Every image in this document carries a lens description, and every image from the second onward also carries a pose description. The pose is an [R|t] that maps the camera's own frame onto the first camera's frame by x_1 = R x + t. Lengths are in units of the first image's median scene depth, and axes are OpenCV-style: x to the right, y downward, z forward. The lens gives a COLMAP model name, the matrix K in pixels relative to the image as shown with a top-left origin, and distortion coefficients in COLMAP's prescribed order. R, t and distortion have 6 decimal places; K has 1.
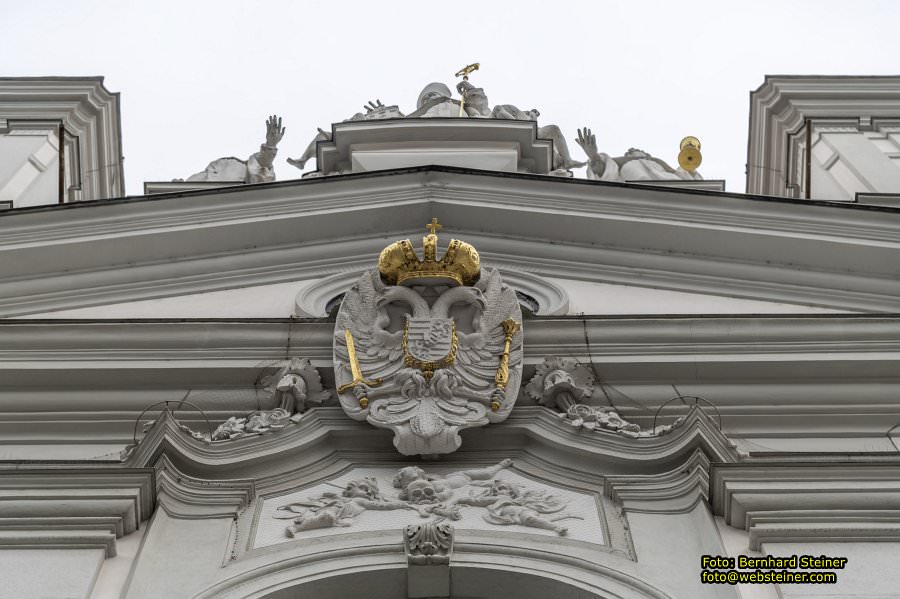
lens RADIAL K [[2197.7, 0, 451.0], [0, 2197.7, 299.6], [0, 0, 1]] dist [0.002876, 0.000000]
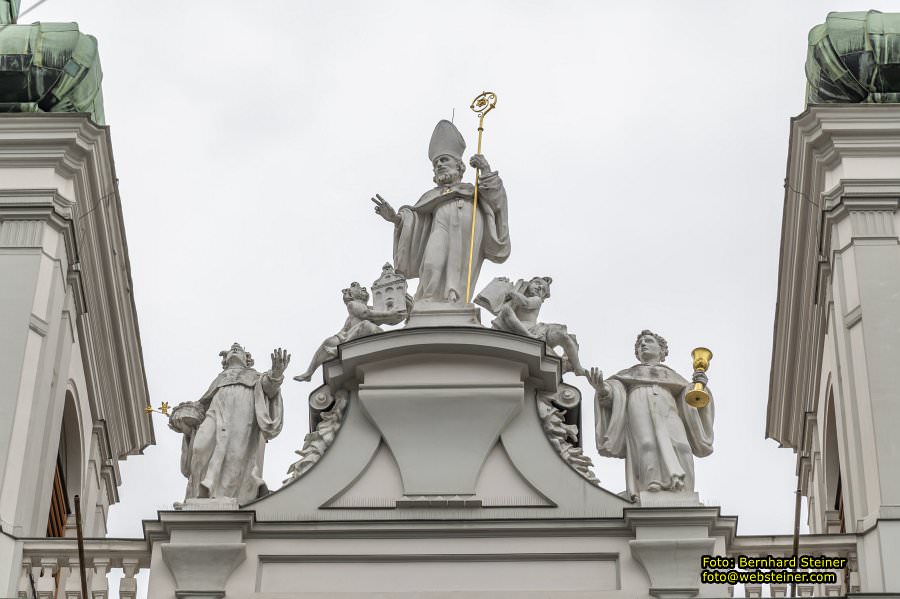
lens RADIAL K [[3084.9, 0, 449.7], [0, 3084.9, 299.5], [0, 0, 1]] dist [0.101259, 0.000000]
pose [[0.999448, -0.000915, -0.033194, 0.036674], [0.016940, 0.873822, 0.485952, -0.668741], [0.028561, -0.486246, 0.873355, -0.172919]]
